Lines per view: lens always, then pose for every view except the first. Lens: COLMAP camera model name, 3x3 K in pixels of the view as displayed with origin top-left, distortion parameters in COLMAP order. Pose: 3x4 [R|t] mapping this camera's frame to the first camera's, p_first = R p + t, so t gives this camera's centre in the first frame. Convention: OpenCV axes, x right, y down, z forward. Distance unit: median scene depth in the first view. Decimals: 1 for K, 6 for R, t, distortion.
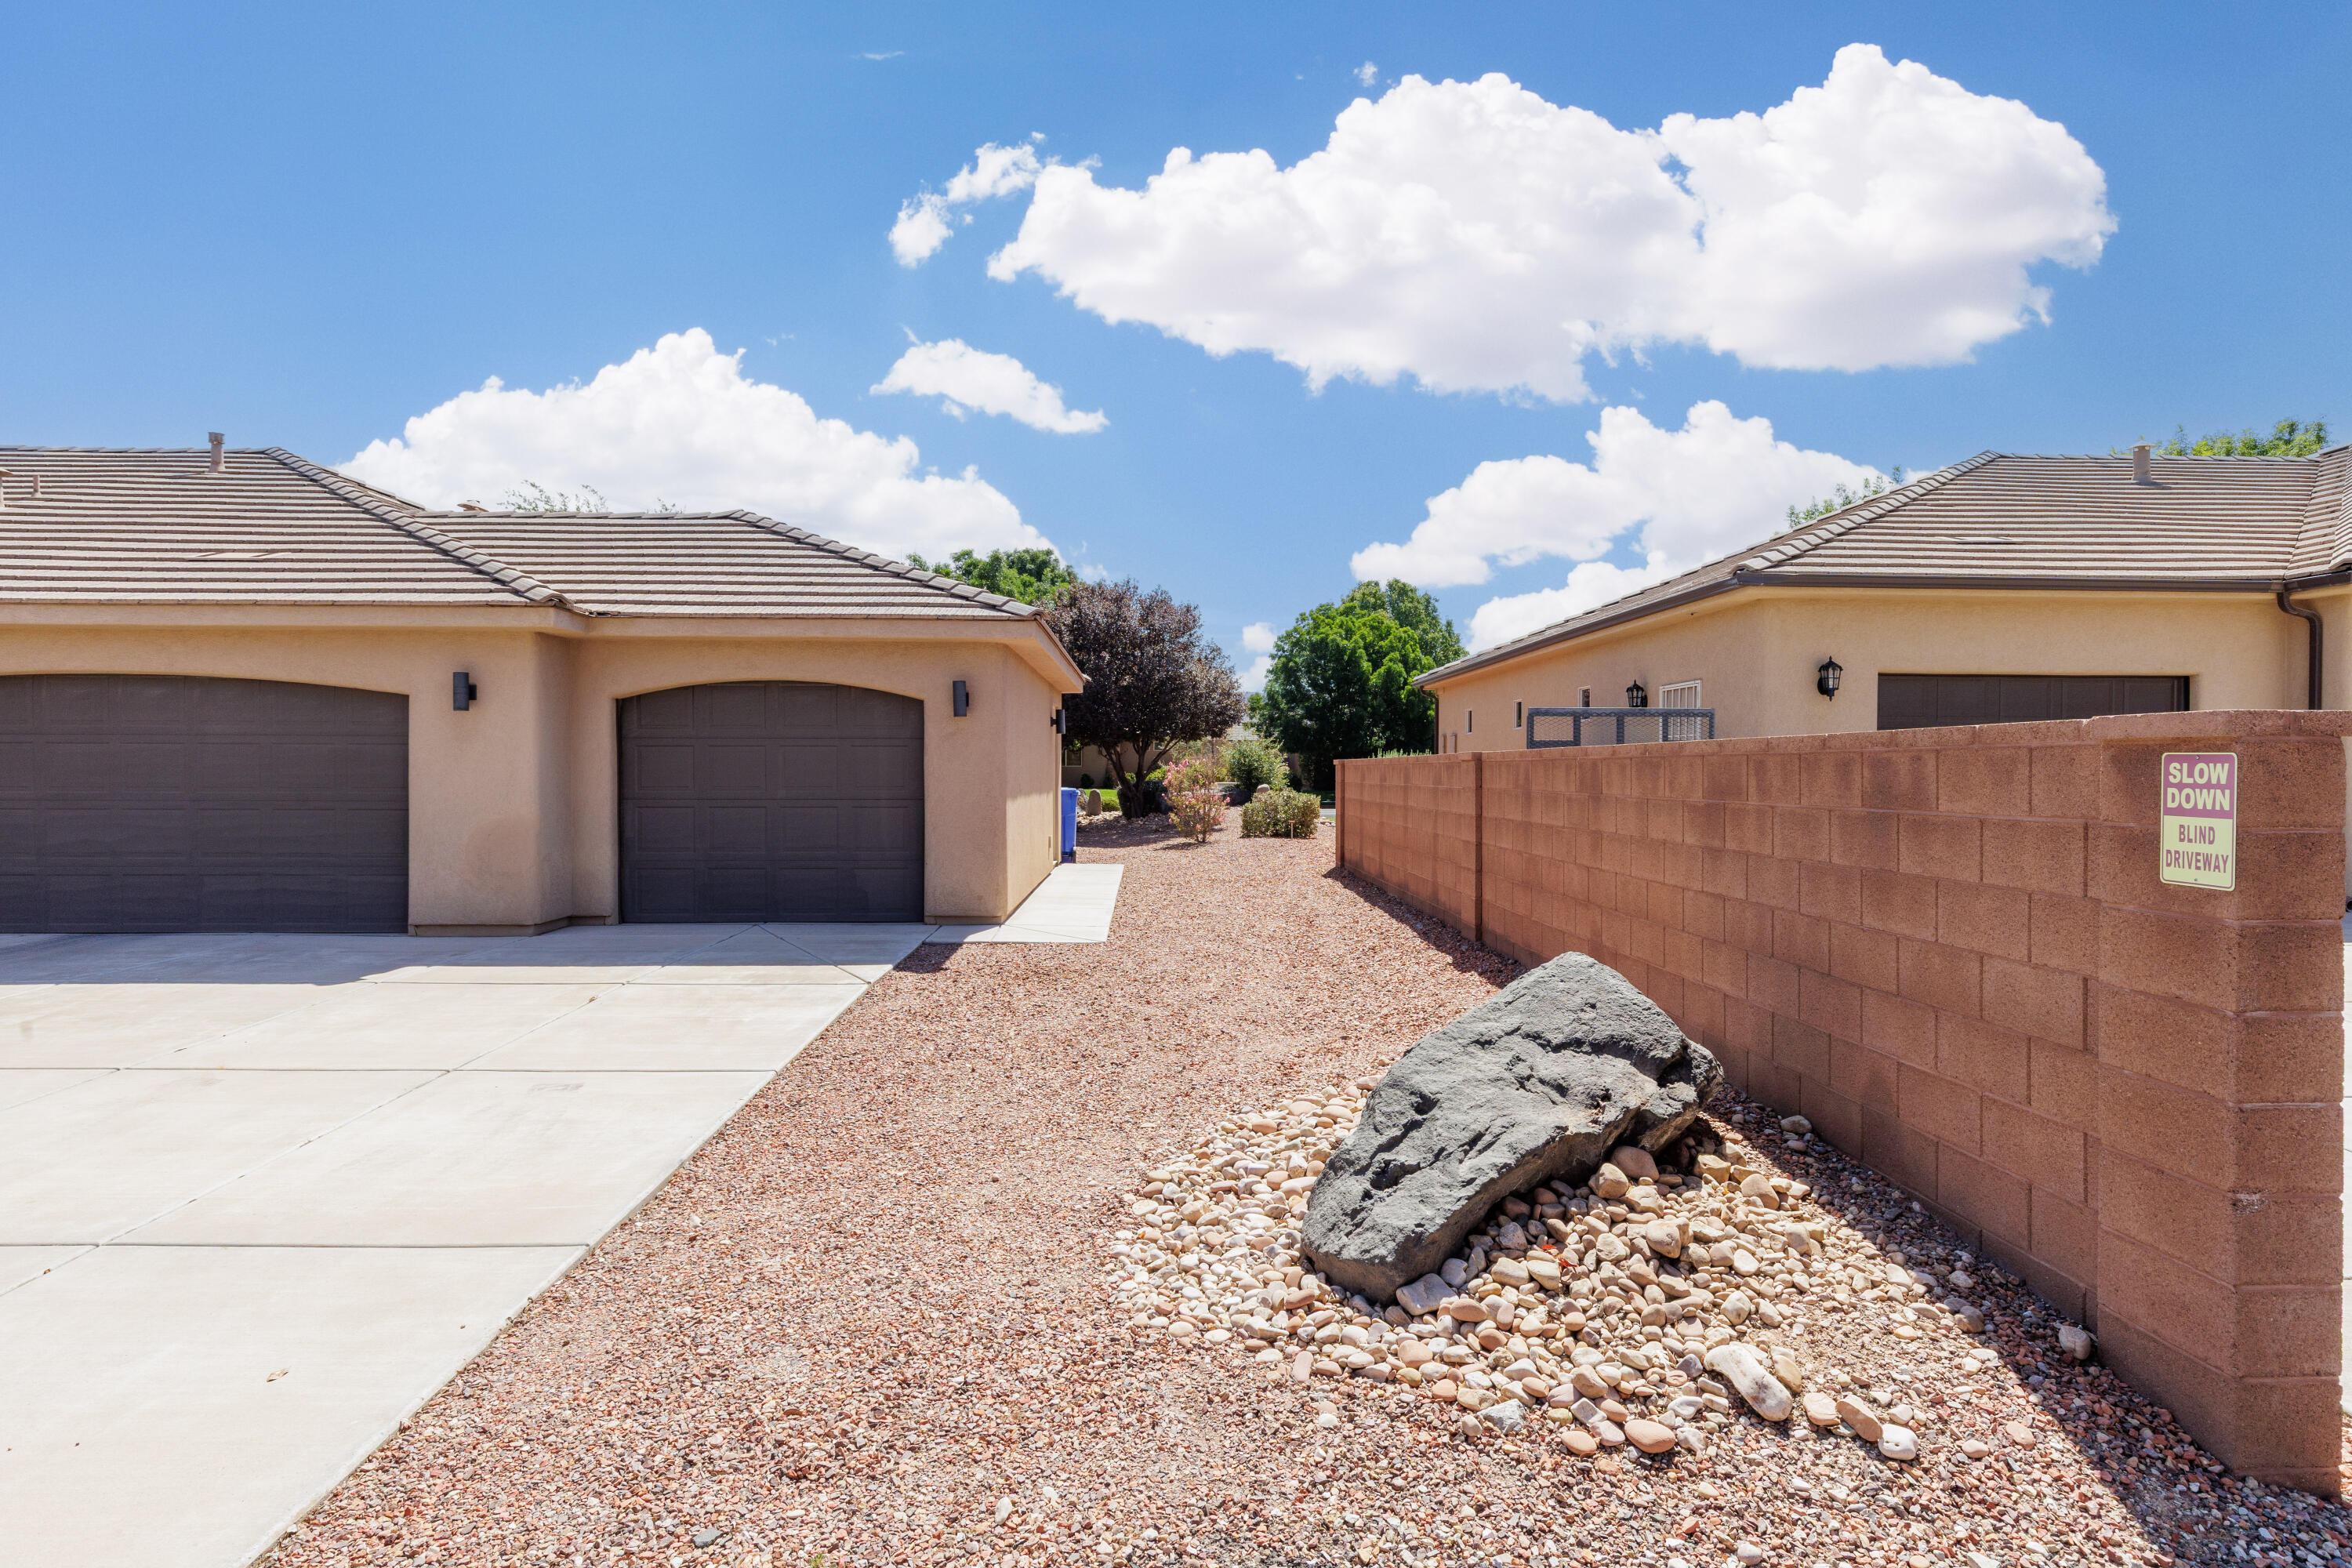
lens RADIAL K [[1292.8, 0, 1179.6], [0, 1292.8, 777.4], [0, 0, 1]] dist [0.011144, 0.000521]
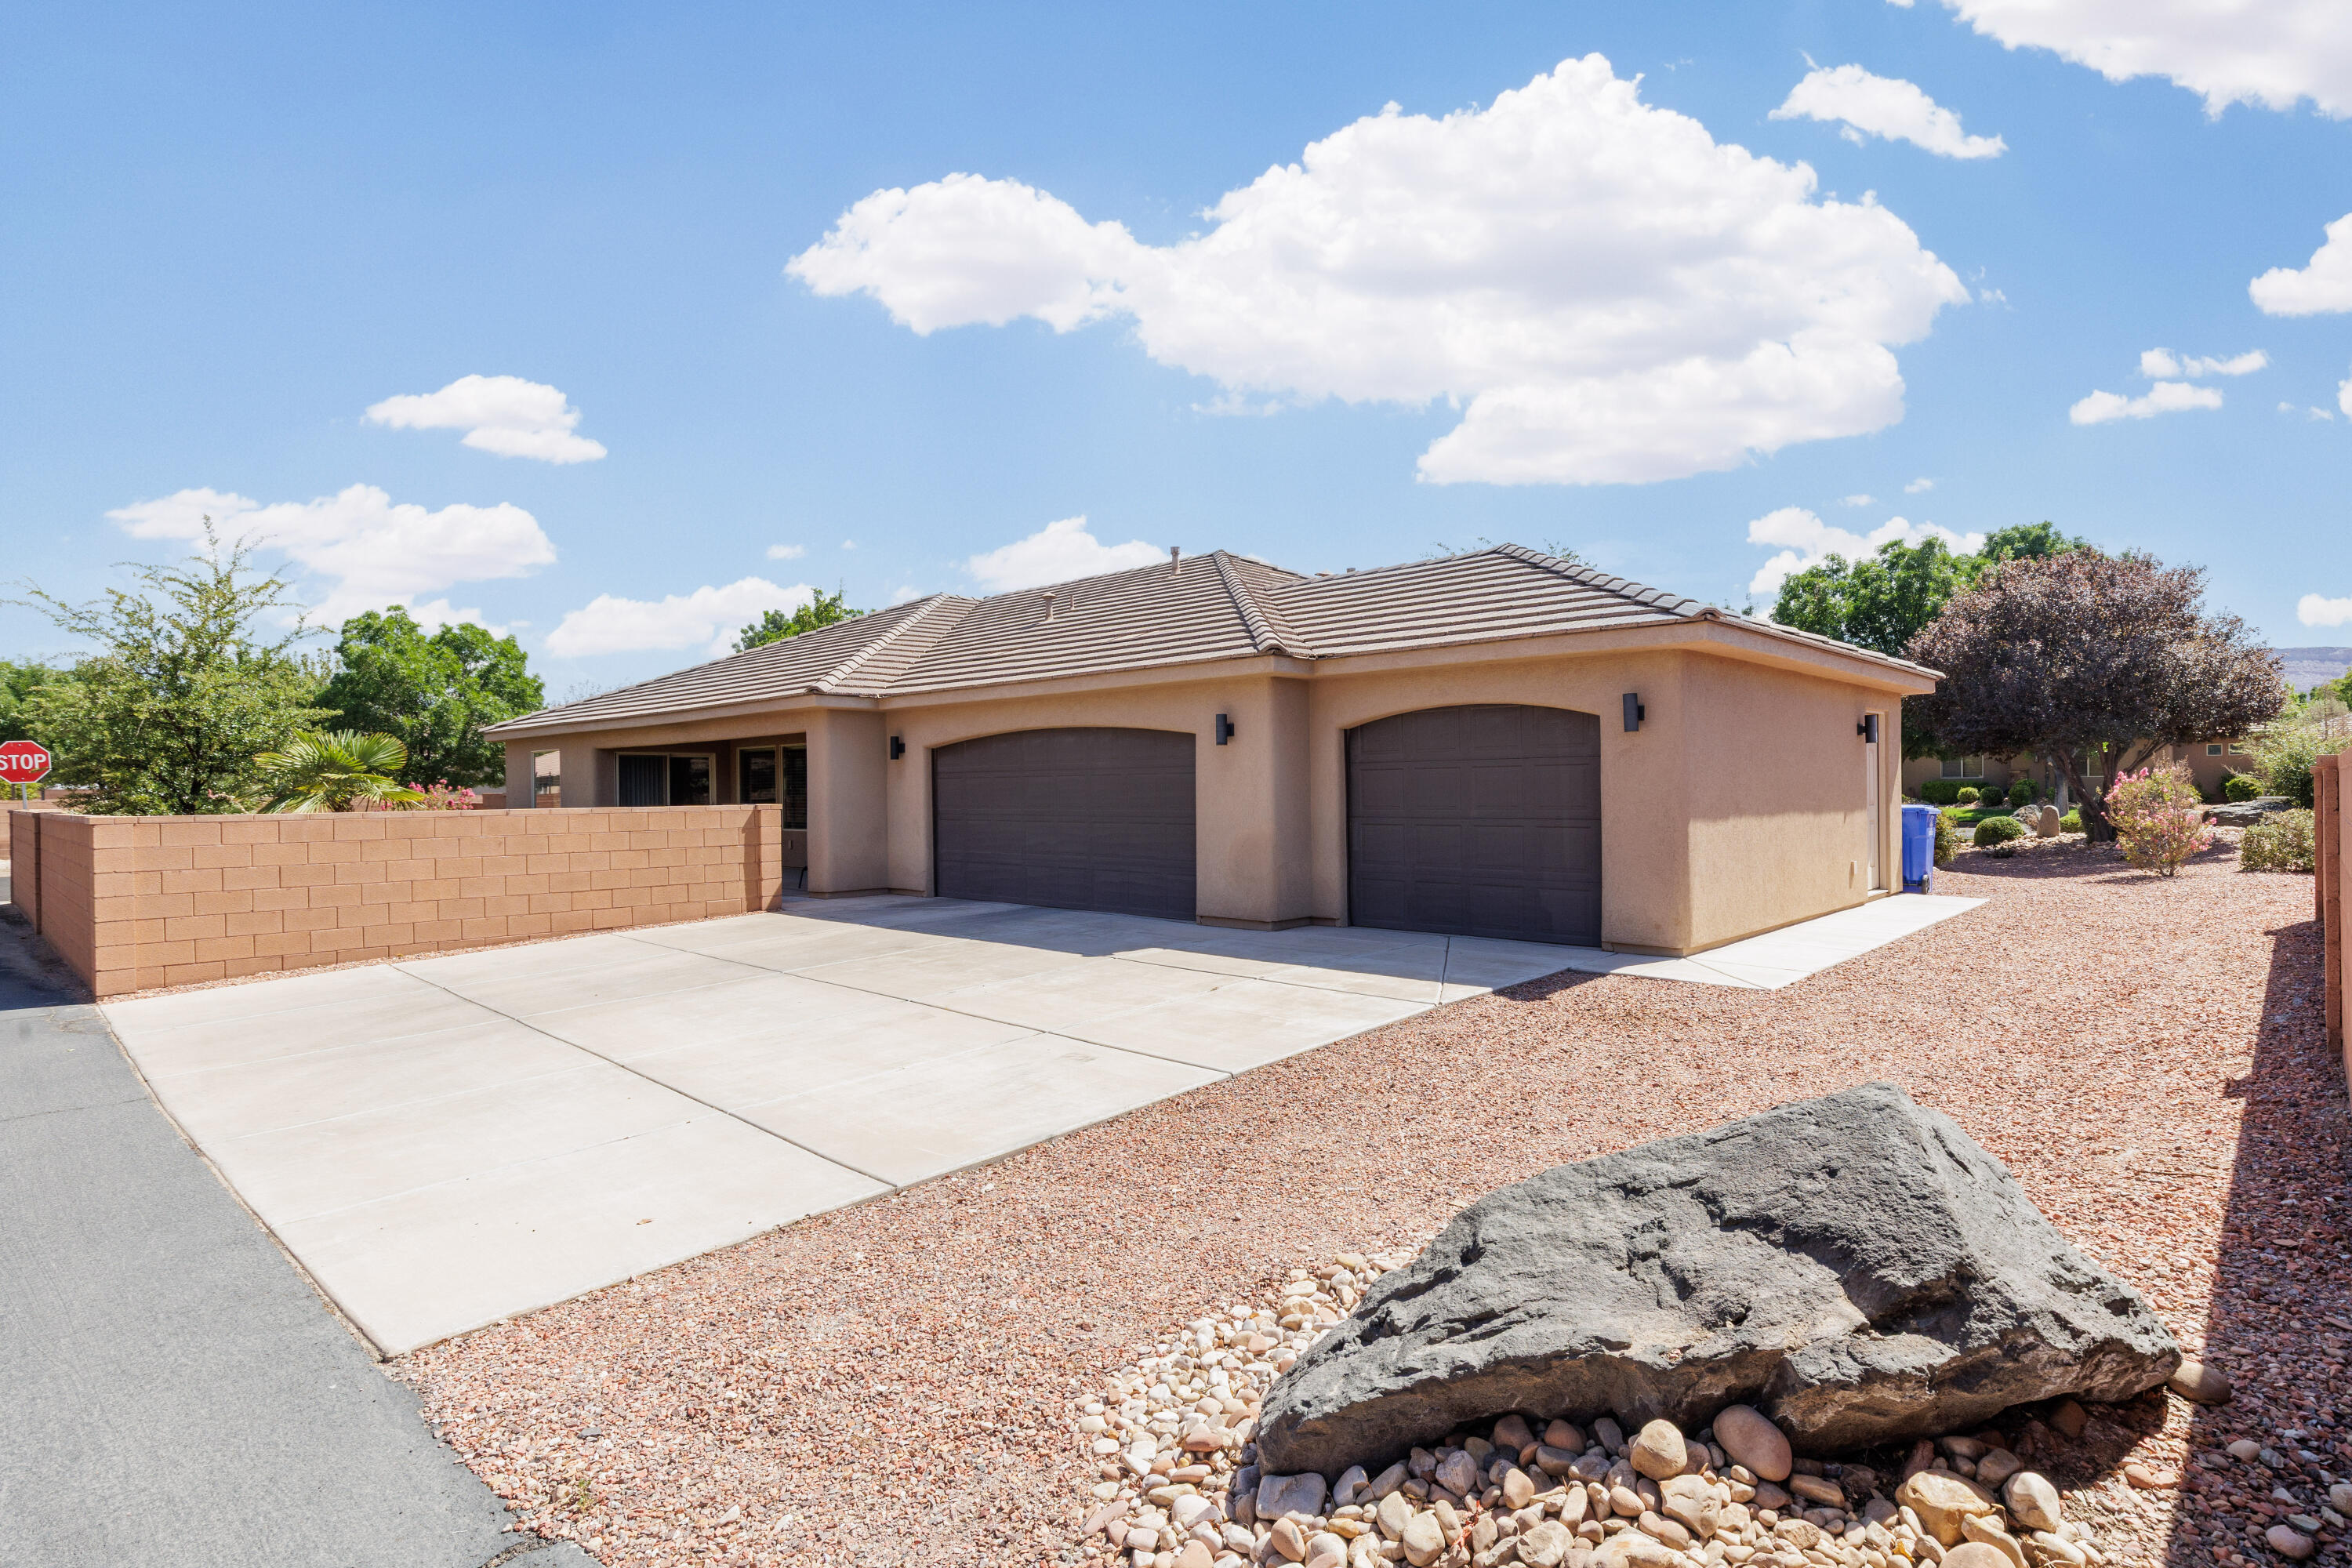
lens RADIAL K [[1193.6, 0, 1172.2], [0, 1193.6, 796.4], [0, 0, 1]] dist [0.004026, -0.000163]
pose [[0.701181, -0.004859, -0.712967, 0.227352], [0.007206, 0.999974, 0.000271, -0.003095], [0.712947, -0.005328, 0.701197, 0.166100]]
